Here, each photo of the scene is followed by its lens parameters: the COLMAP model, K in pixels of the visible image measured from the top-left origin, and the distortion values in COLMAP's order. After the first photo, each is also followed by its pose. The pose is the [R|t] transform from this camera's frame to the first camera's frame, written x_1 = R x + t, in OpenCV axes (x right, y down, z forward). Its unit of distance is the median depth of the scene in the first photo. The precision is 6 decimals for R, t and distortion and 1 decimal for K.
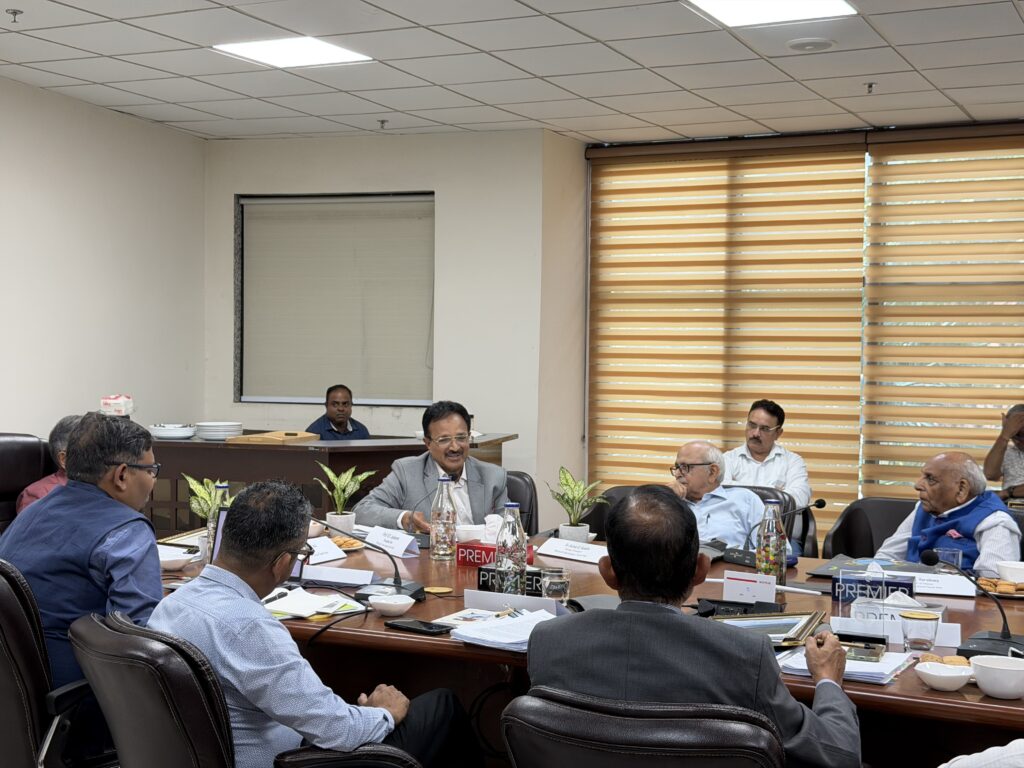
lens RADIAL K [[1452.1, 0, 546.9], [0, 1452.1, 389.2], [0, 0, 1]] dist [0.080851, 0.000000]
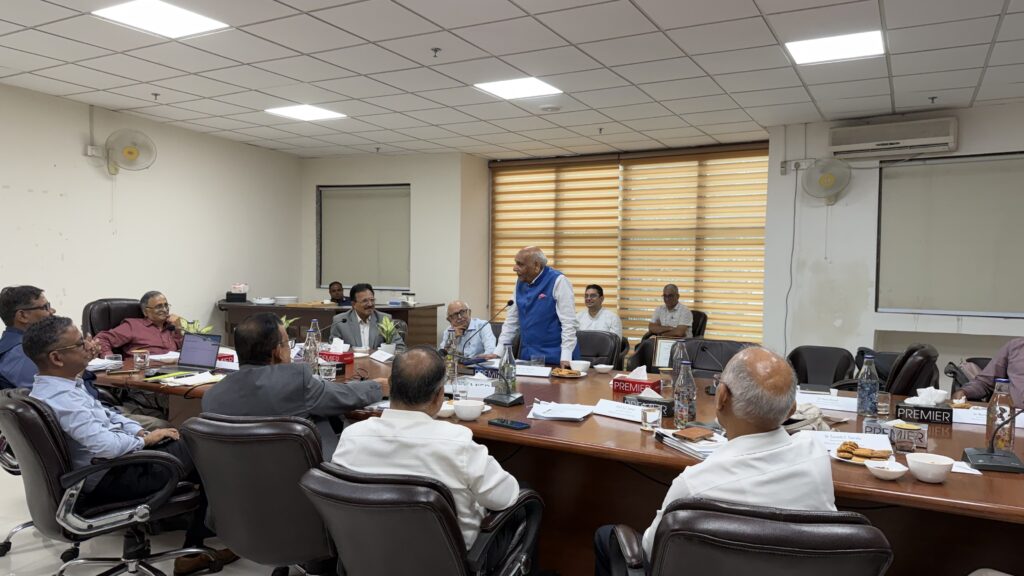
lens RADIAL K [[724.0, 0, 514.9], [0, 724.0, 290.6], [0, 0, 1]] dist [0.038225, -0.002985]
pose [[0.999507, 0.003261, -0.031231, 0.210213], [-0.003066, 0.999976, 0.006285, 0.012036], [0.031251, -0.006186, 0.999492, -0.003336]]
